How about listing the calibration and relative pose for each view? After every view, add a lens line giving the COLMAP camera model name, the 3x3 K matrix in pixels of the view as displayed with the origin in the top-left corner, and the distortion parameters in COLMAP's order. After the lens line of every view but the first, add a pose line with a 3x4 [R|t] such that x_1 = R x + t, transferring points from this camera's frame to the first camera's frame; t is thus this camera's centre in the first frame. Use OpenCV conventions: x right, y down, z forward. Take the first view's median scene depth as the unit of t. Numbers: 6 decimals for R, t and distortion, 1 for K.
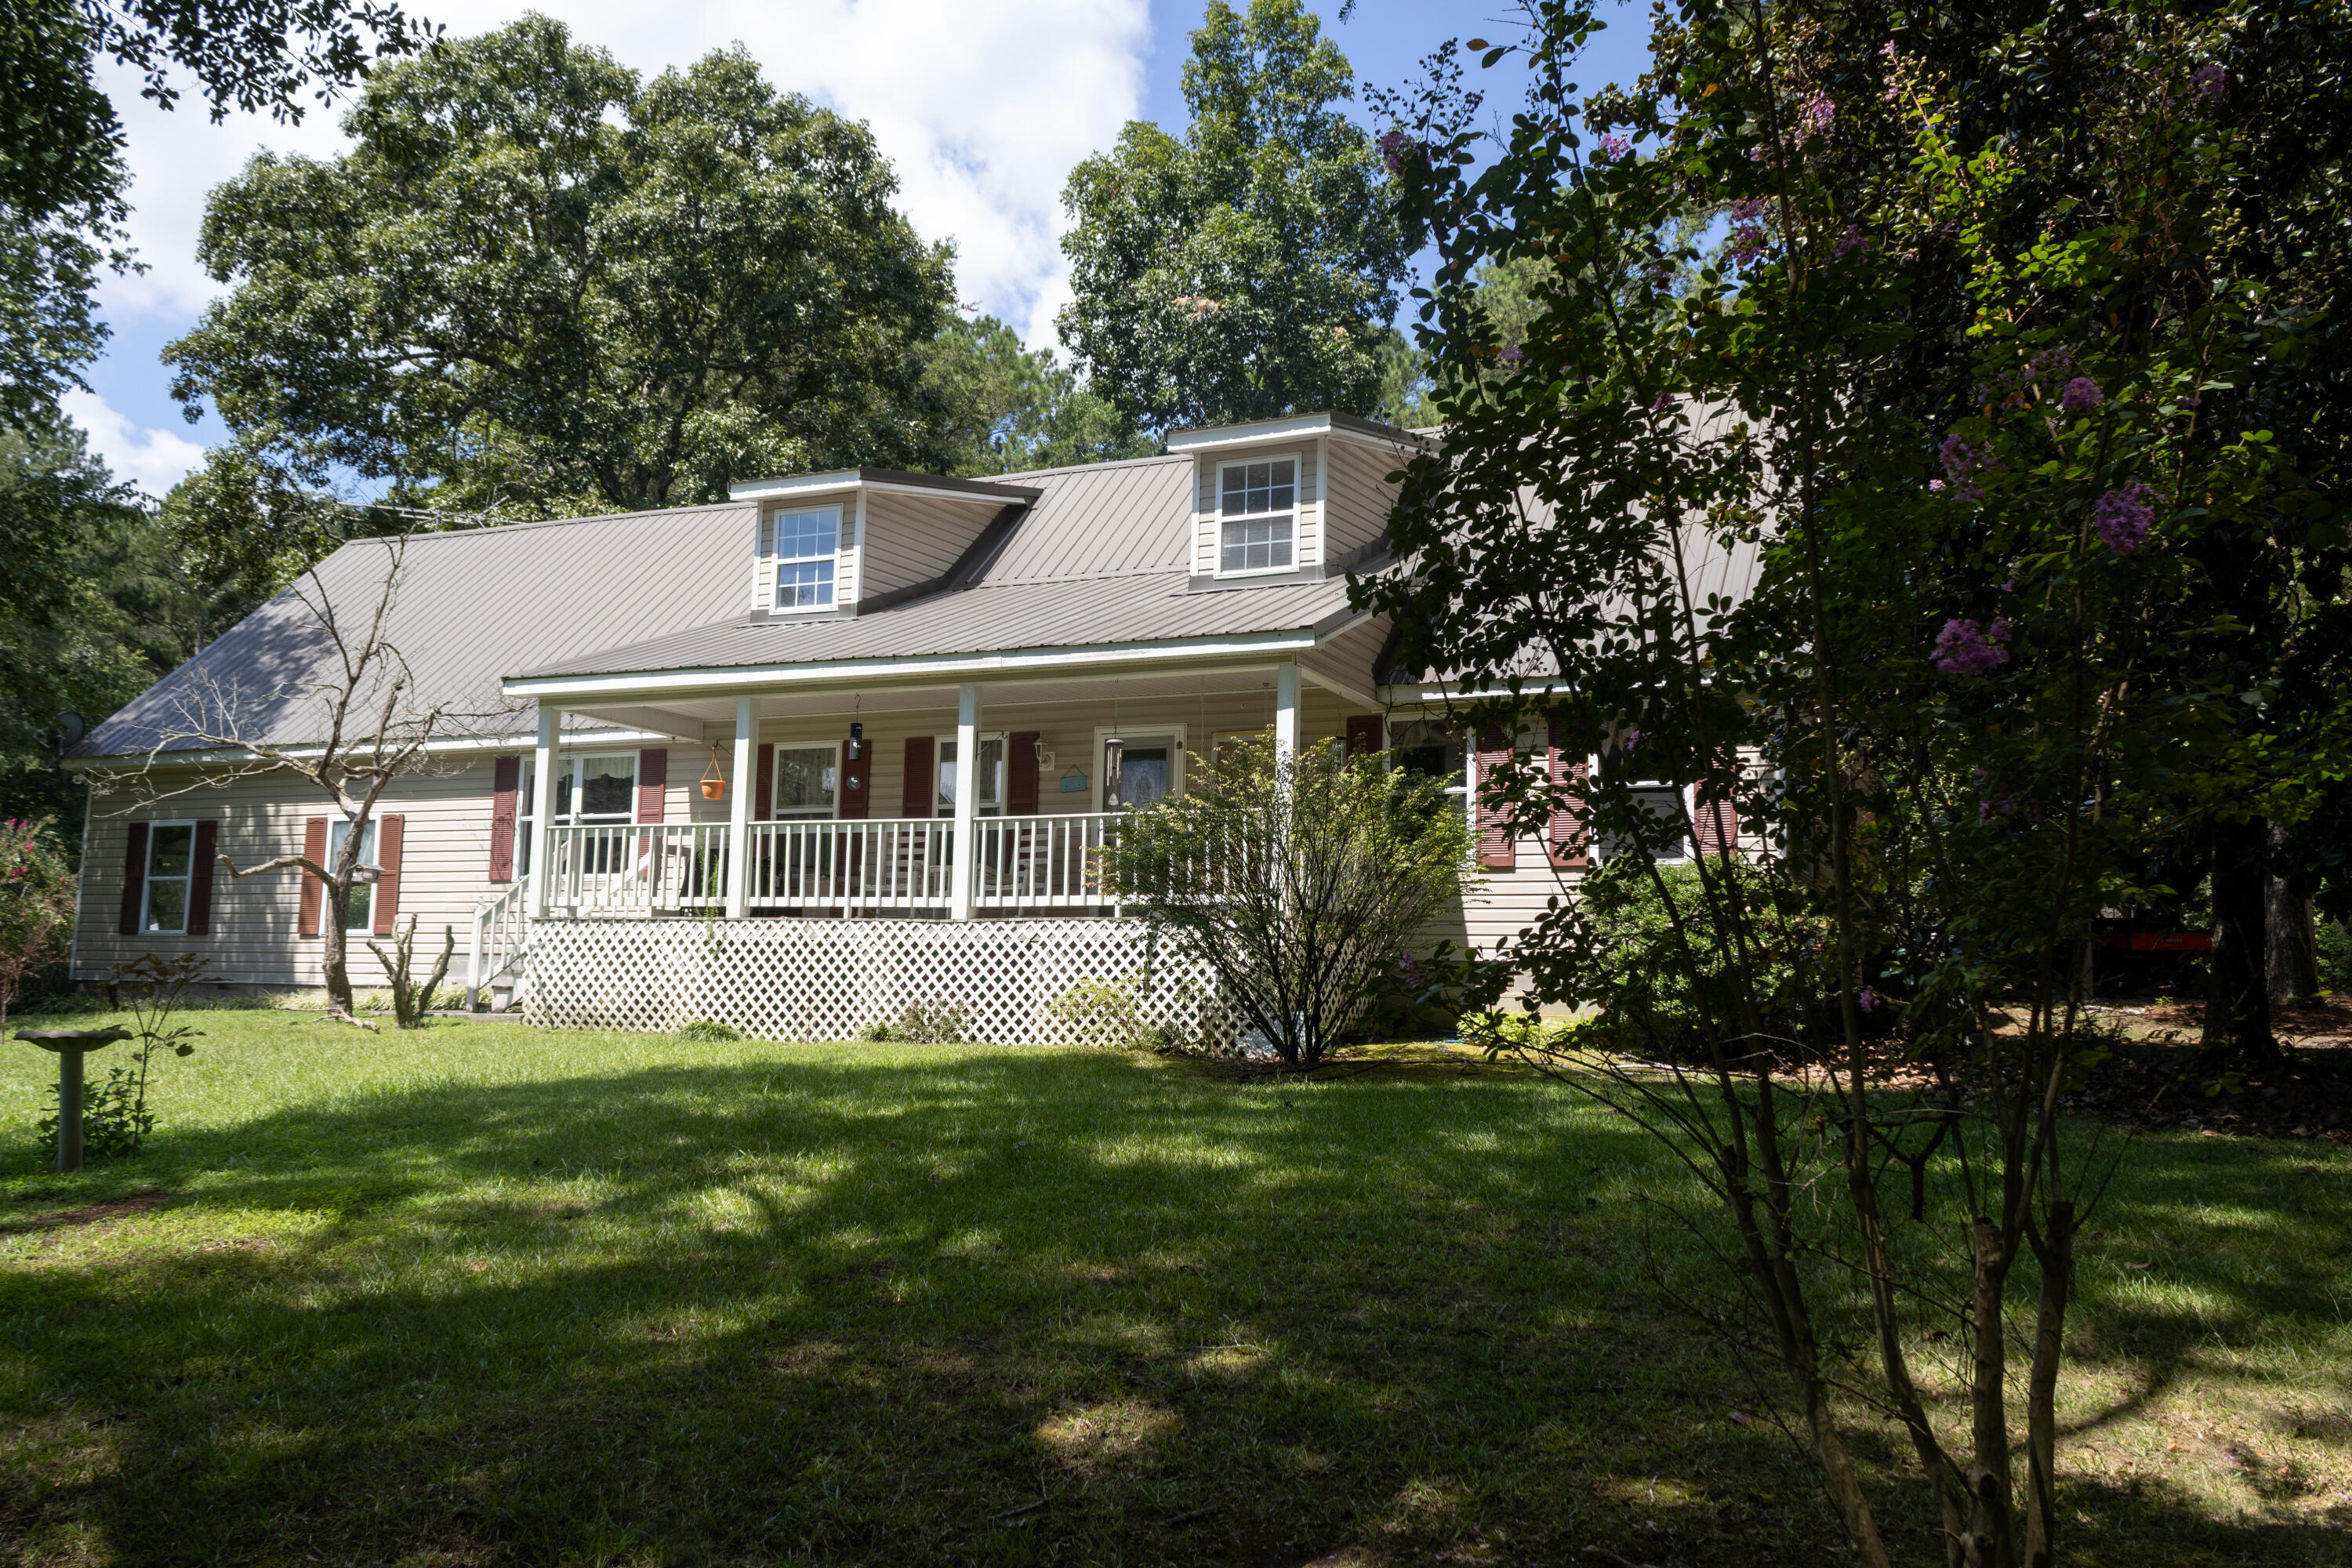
lens RADIAL K [[1929.8, 0, 1176.0], [0, 1929.8, 784.0], [0, 0, 1]] dist [0.047428, -0.009841]
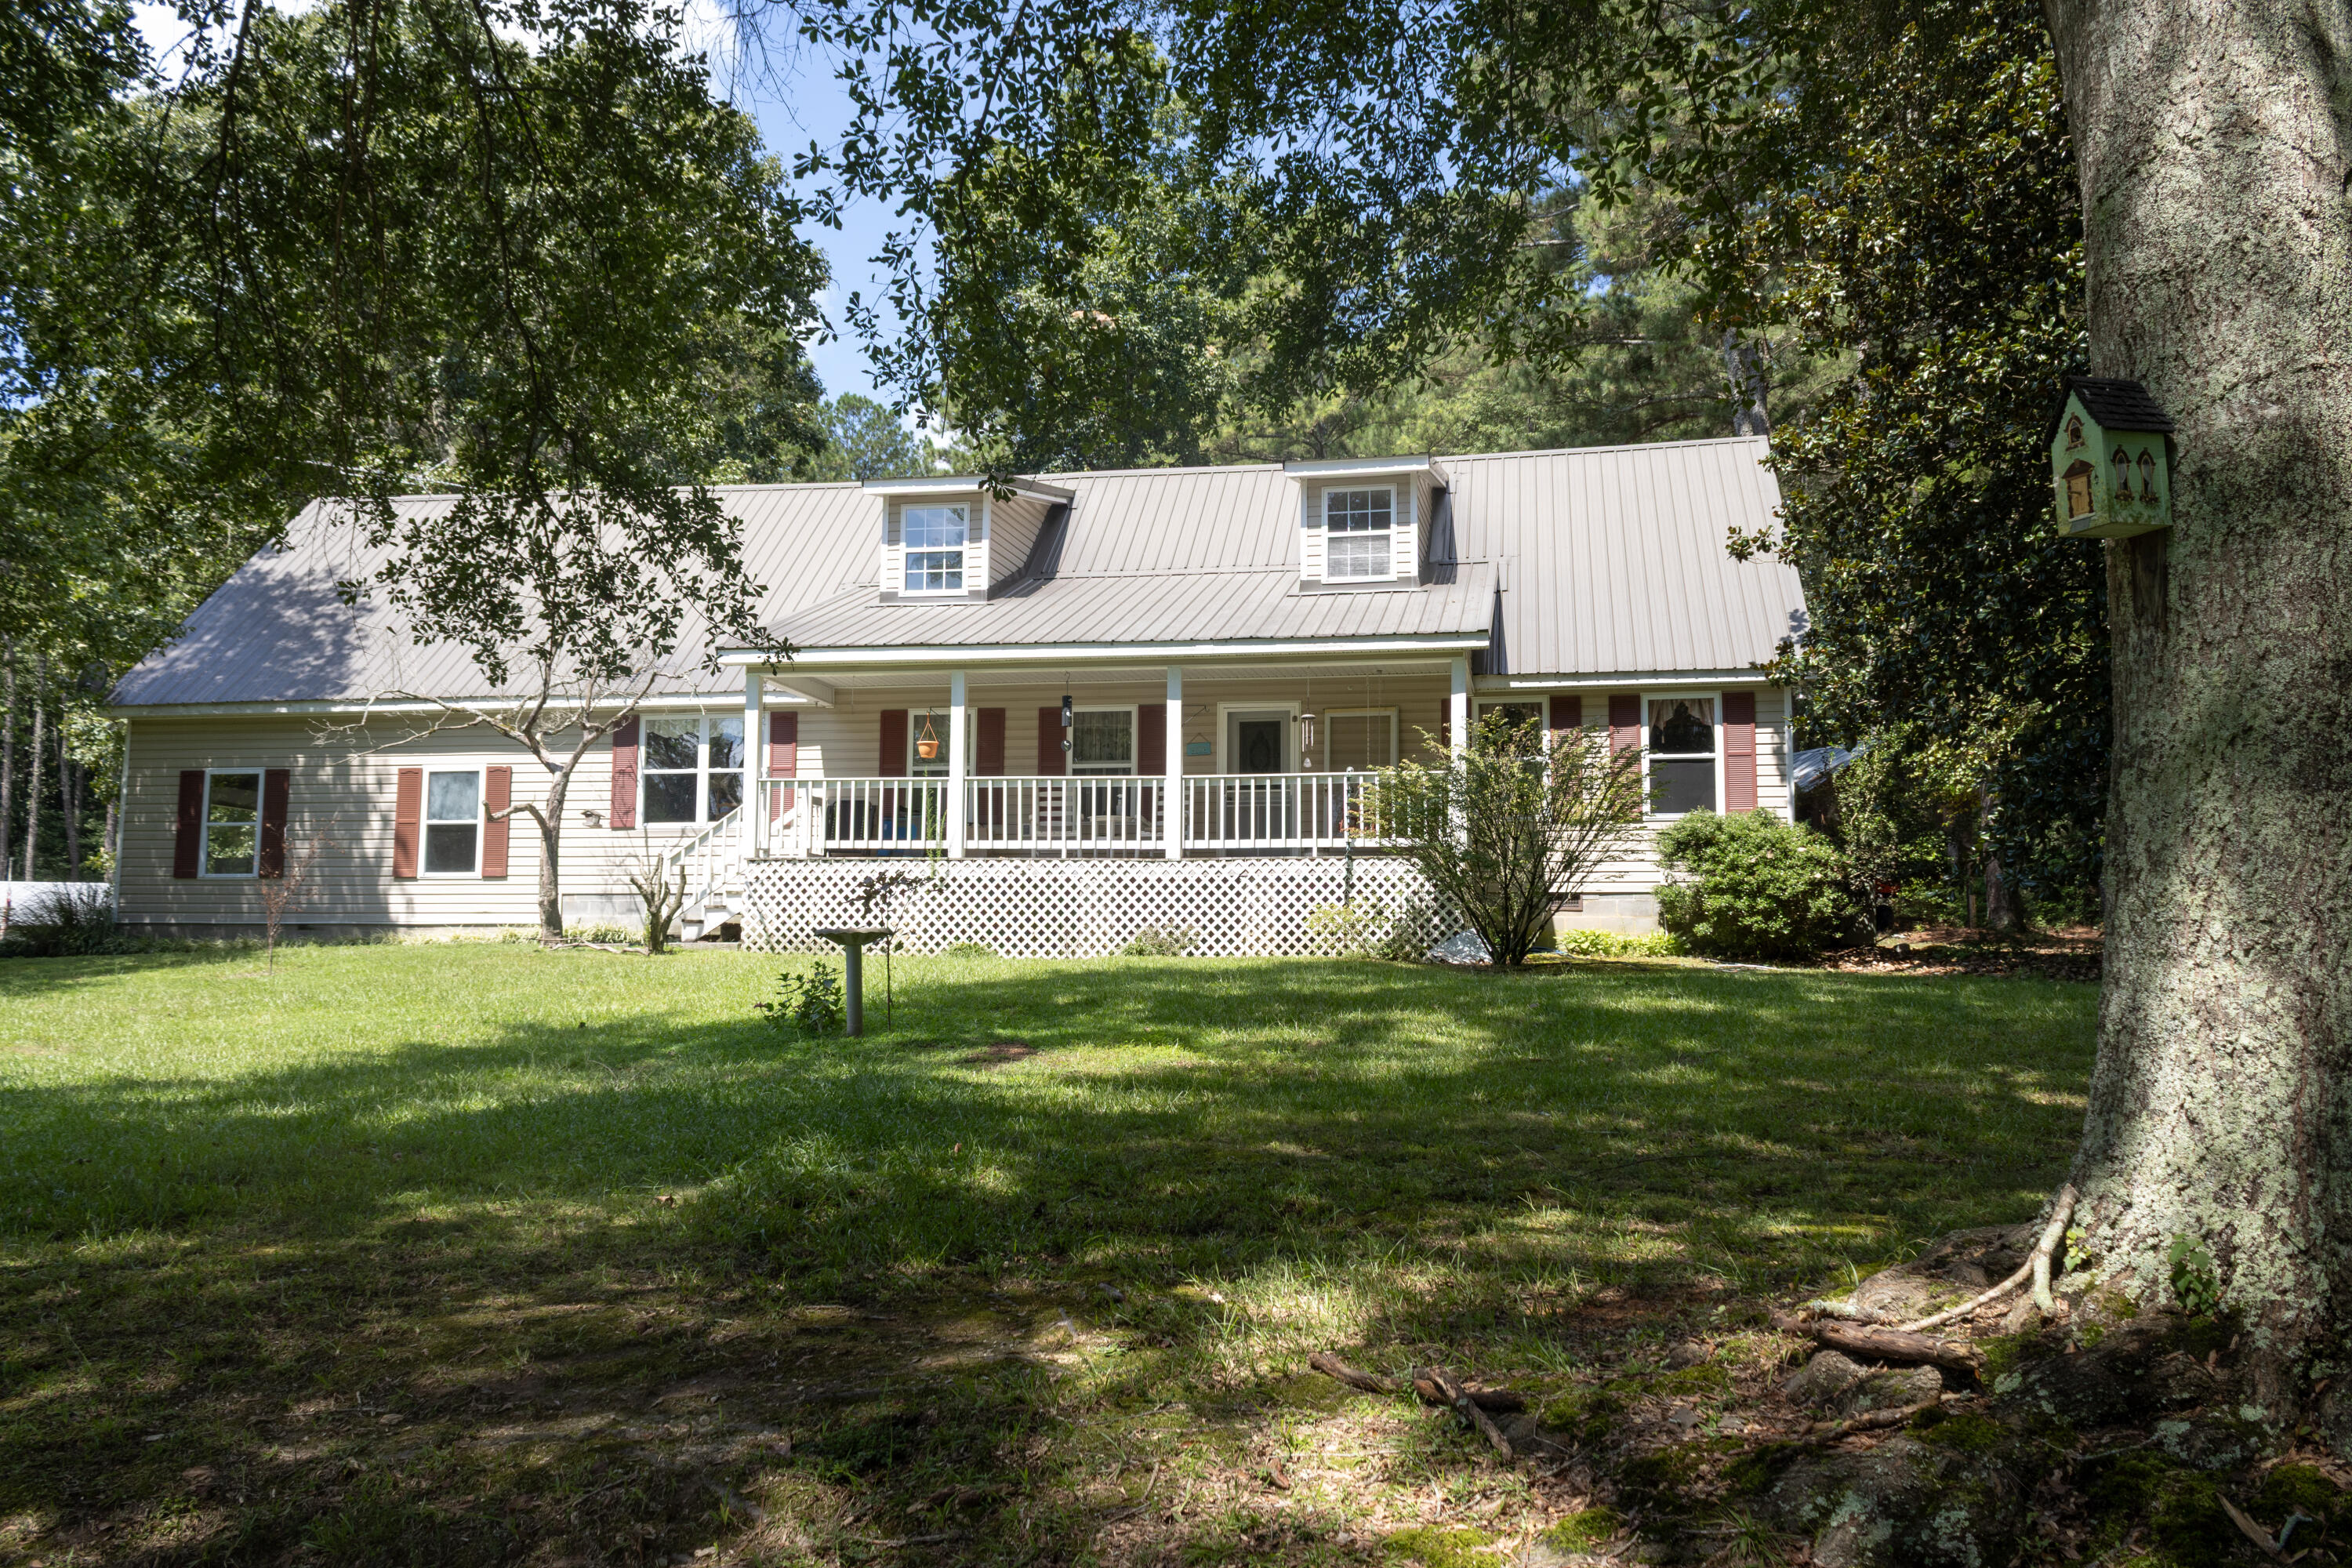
lens RADIAL K [[1929.8, 0, 1176.0], [0, 1929.8, 784.0], [0, 0, 1]] dist [0.047428, -0.009841]
pose [[0.969480, 0.011278, 0.244911, -0.388209], [-0.015757, 0.999742, 0.016333, 0.002646], [-0.244664, -0.019694, 0.969408, -0.175588]]
